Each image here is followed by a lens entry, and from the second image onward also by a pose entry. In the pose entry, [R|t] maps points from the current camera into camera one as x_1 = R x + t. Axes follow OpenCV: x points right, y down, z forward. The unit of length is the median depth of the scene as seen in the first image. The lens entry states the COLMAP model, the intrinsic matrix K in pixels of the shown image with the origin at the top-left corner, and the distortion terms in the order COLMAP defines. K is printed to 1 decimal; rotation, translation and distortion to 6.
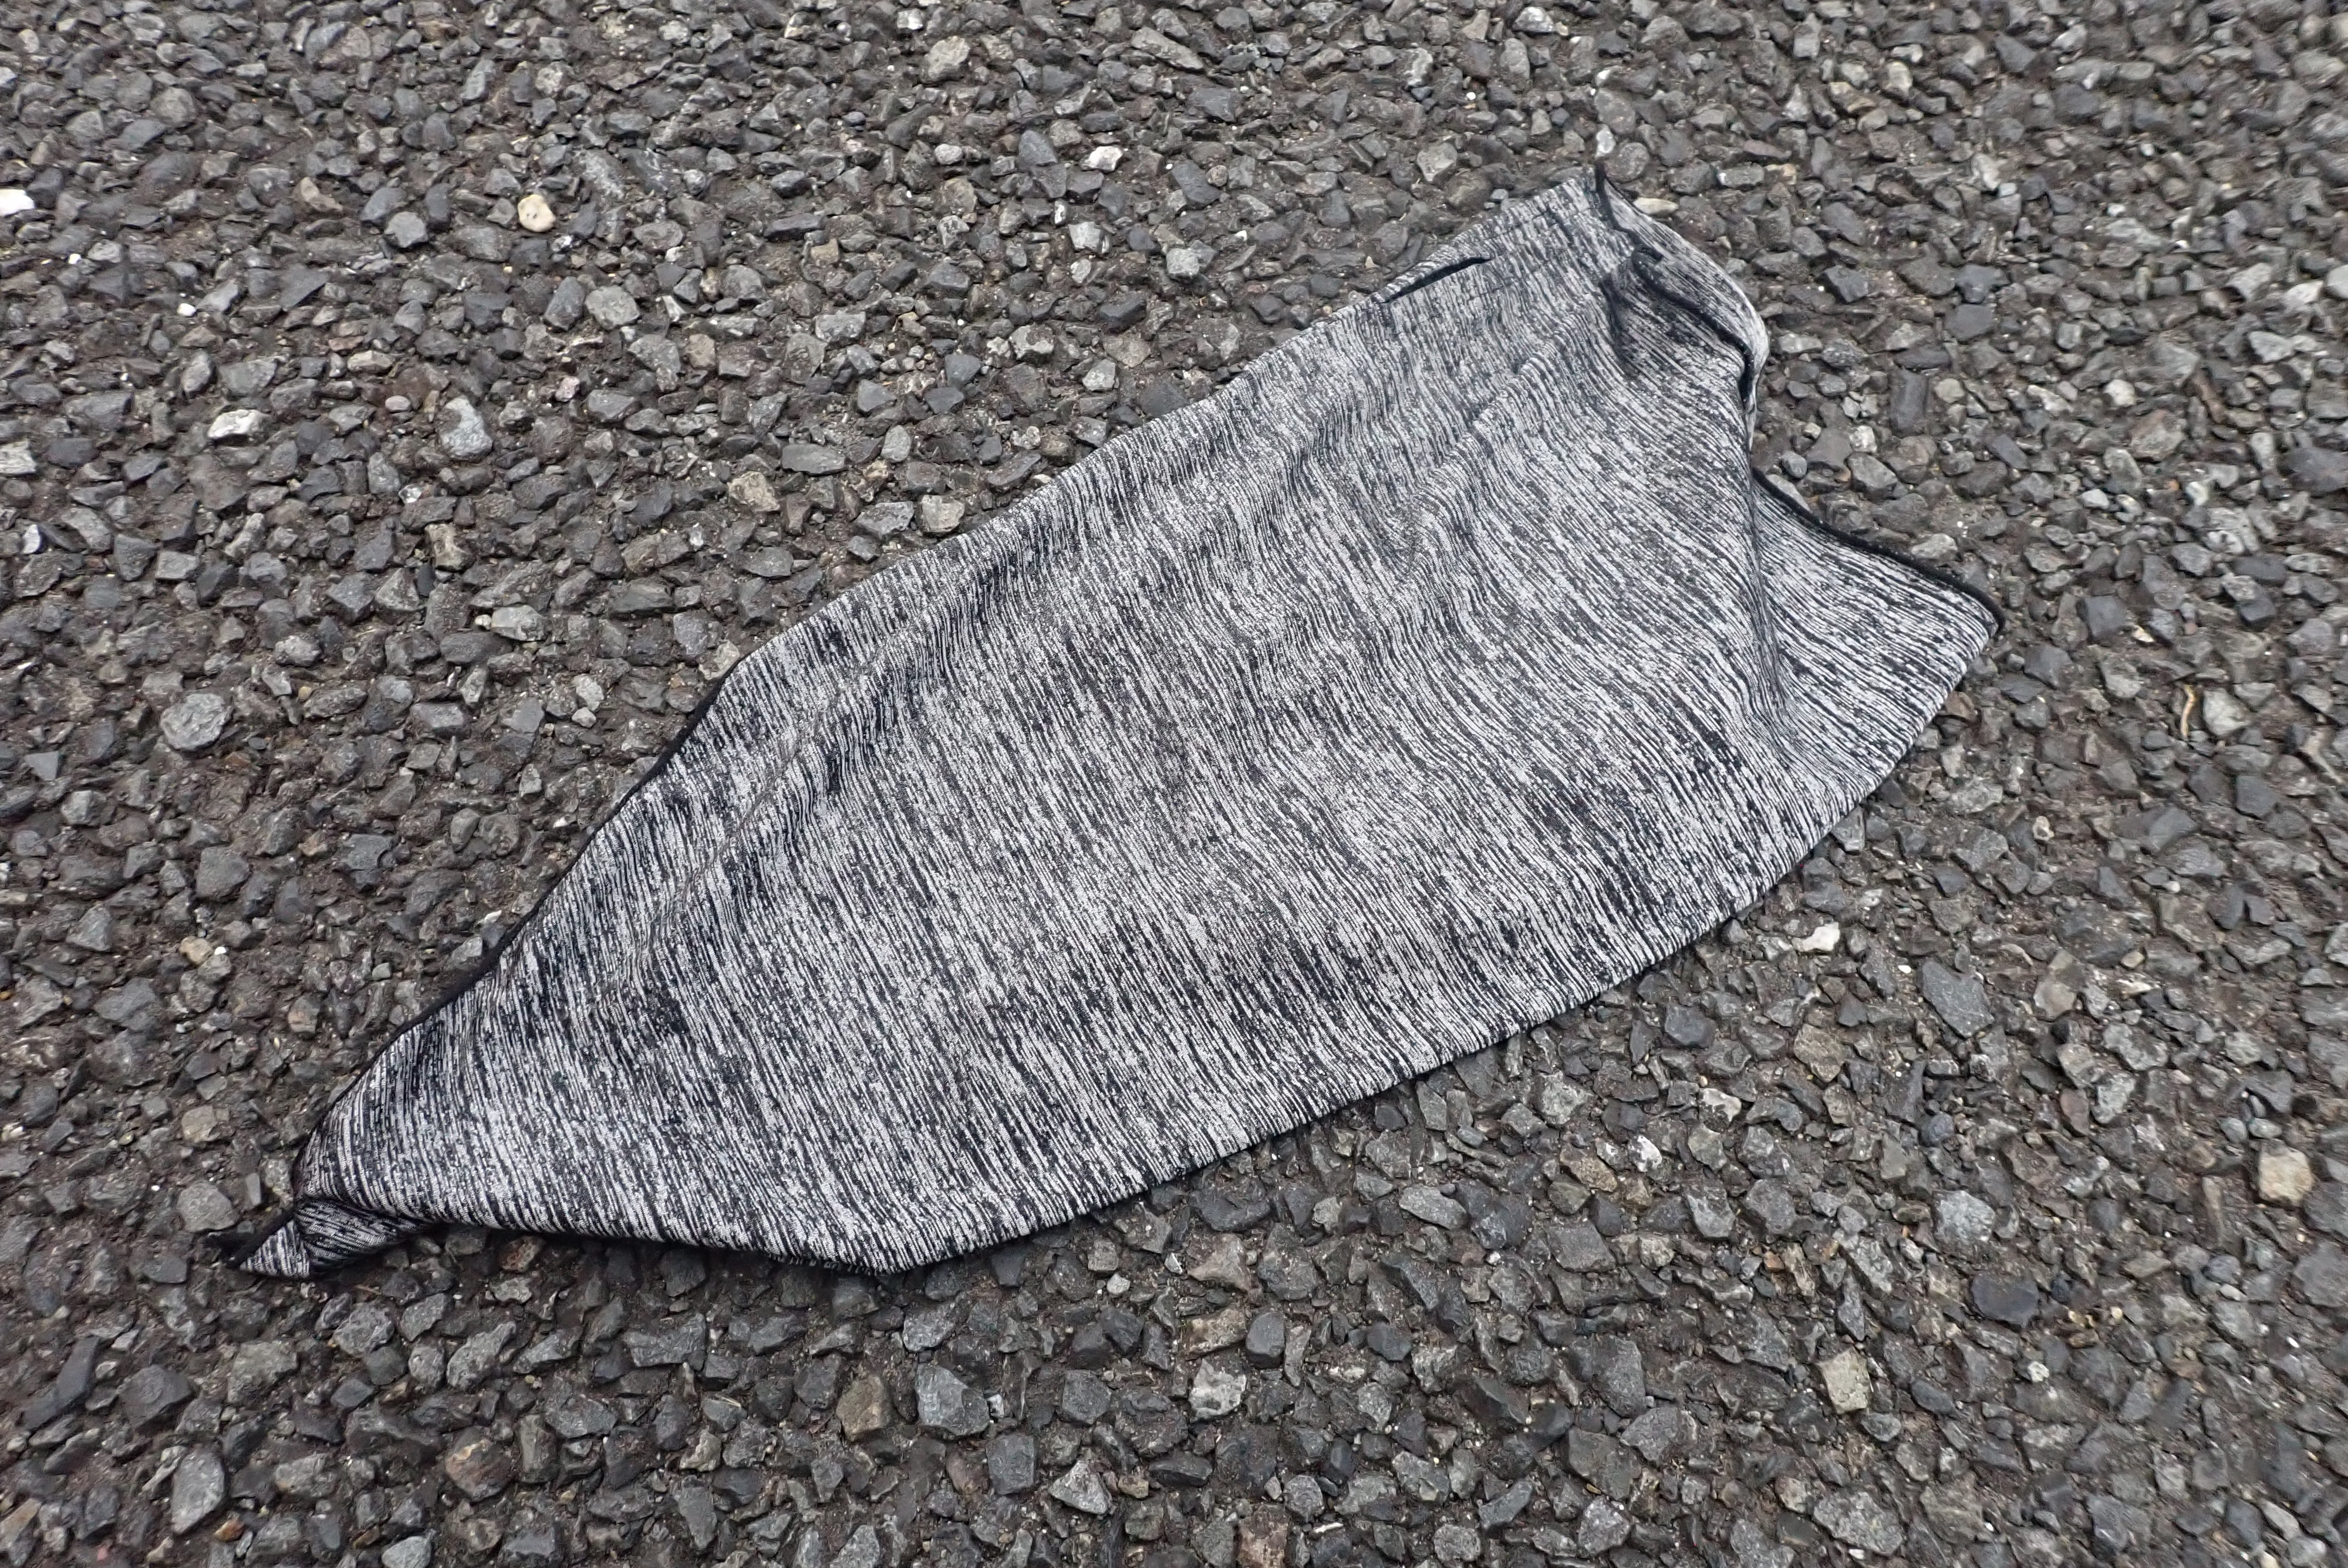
lens RADIAL K [[1761.2, 0, 1179.7], [0, 1761.2, 779.0], [0, 0, 1]] dist [0.008733, -0.003898]
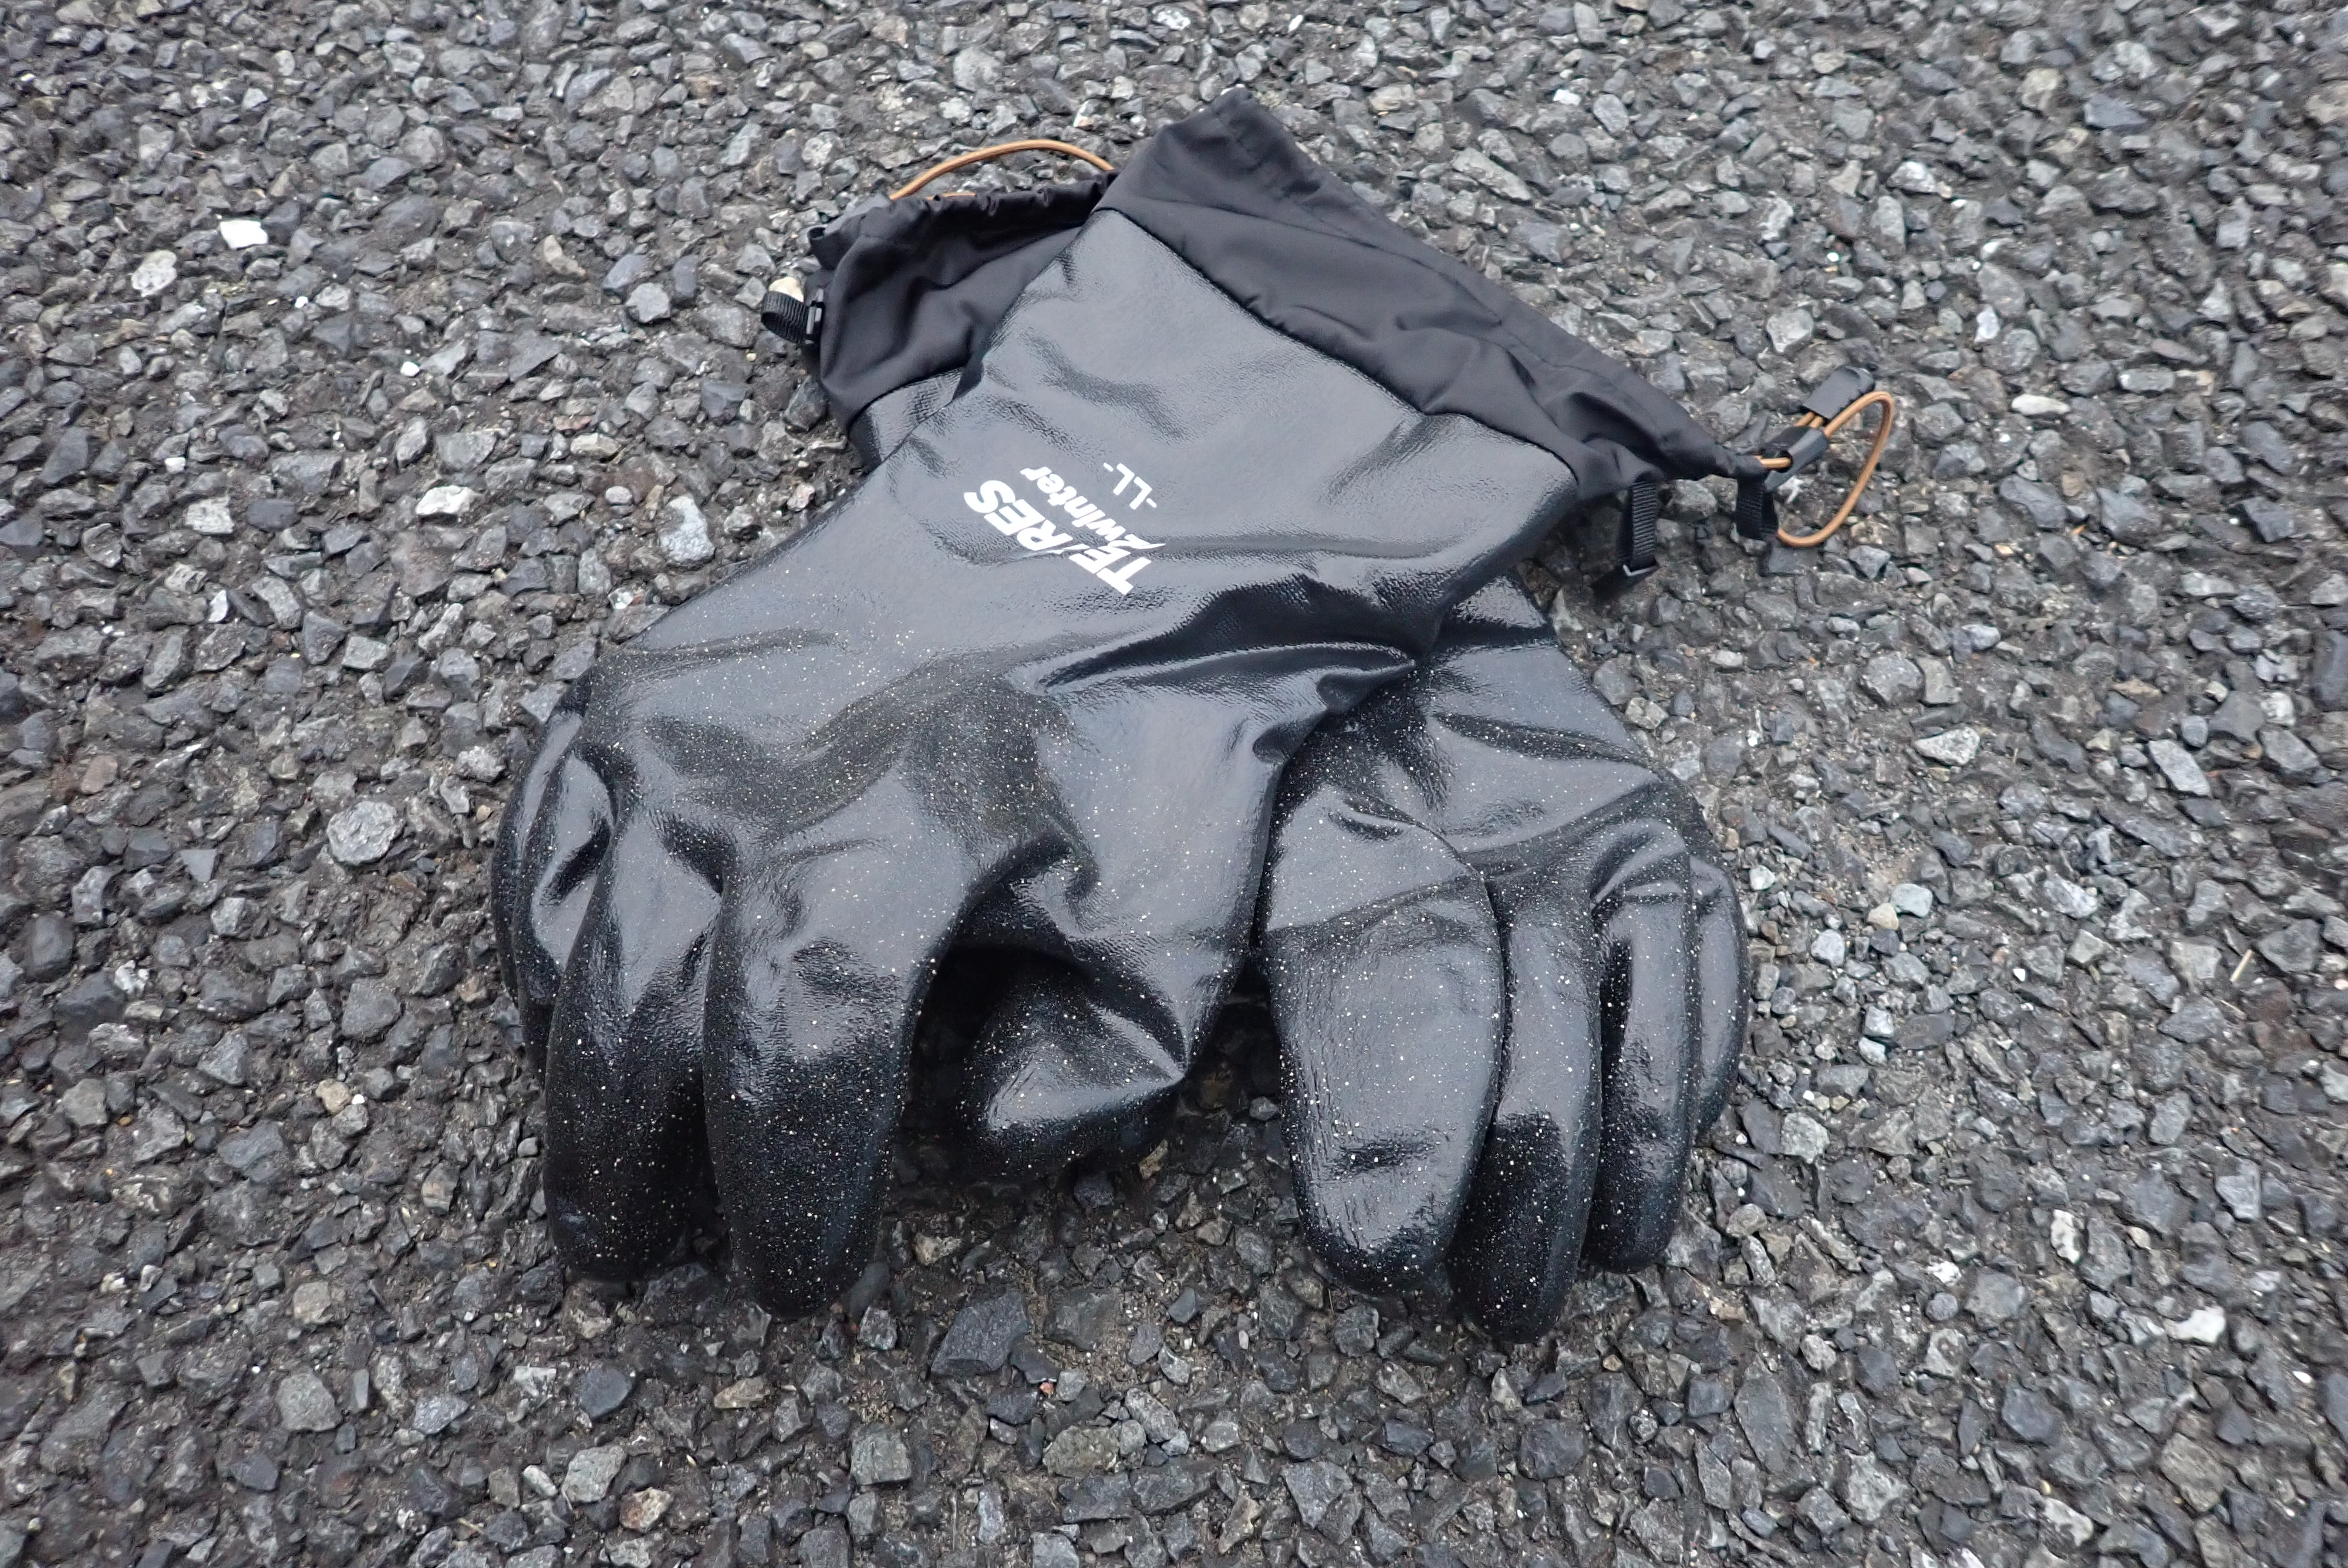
lens RADIAL K [[1761.2, 0, 1180.2], [0, 1761.2, 785.1], [0, 0, 1]] dist [0.008733, -0.003898]
pose [[0.990728, 0.113020, -0.075401, -0.071618], [-0.114365, 0.993343, -0.013760, -0.087608], [0.073344, 0.022255, 0.997058, 0.118521]]
